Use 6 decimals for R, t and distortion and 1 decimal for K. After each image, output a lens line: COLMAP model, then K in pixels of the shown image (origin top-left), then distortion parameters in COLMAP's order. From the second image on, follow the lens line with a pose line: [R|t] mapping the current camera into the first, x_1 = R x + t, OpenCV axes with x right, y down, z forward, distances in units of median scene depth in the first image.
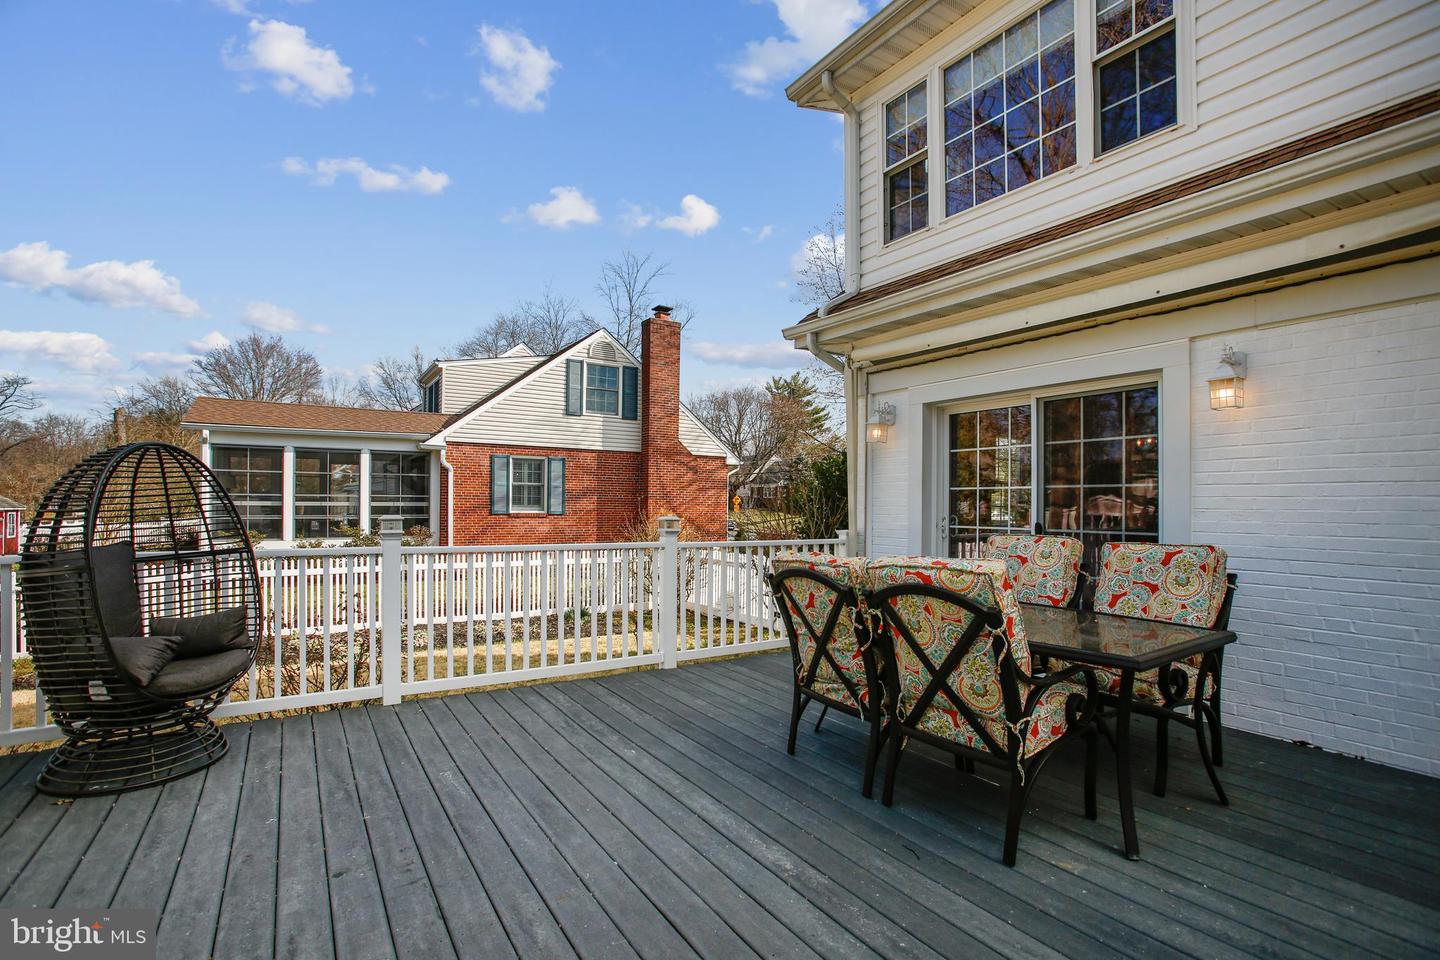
lens RADIAL K [[627.6, 0, 717.5], [0, 627.6, 498.5], [0, 0, 1]] dist [-0.039325, 0.000032]
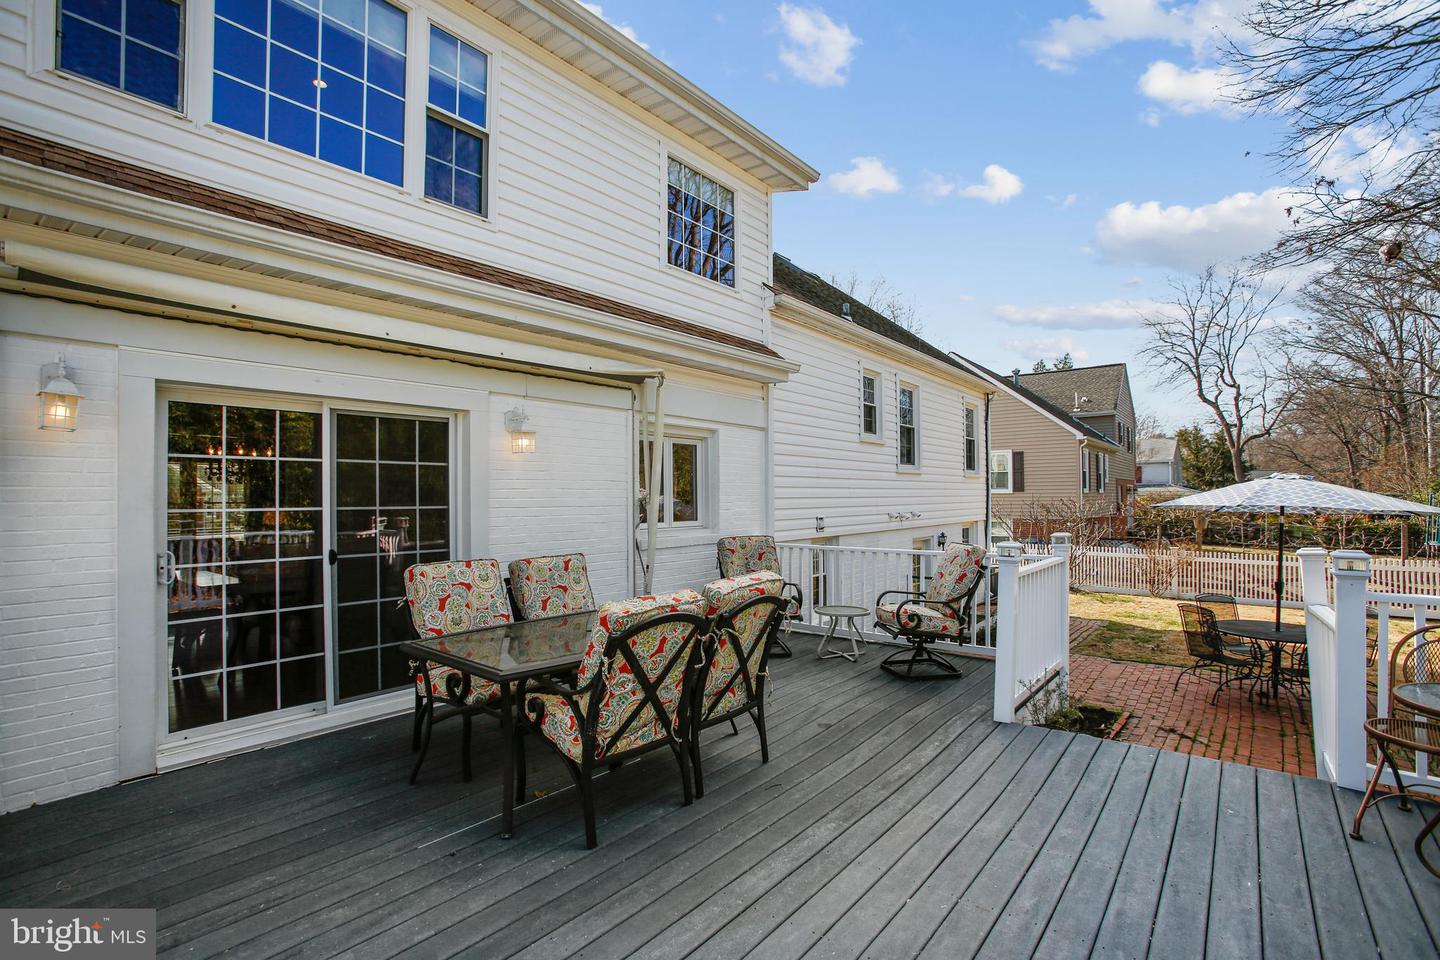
lens RADIAL K [[627.6, 0, 717.5], [0, 627.6, 498.5], [0, 0, 1]] dist [-0.039325, 0.000032]
pose [[-0.251351, -0.002972, 0.967891, -0.426349], [-0.002392, 0.999994, 0.002450, -0.034164], [-0.967893, -0.001699, -0.251357, 0.620229]]
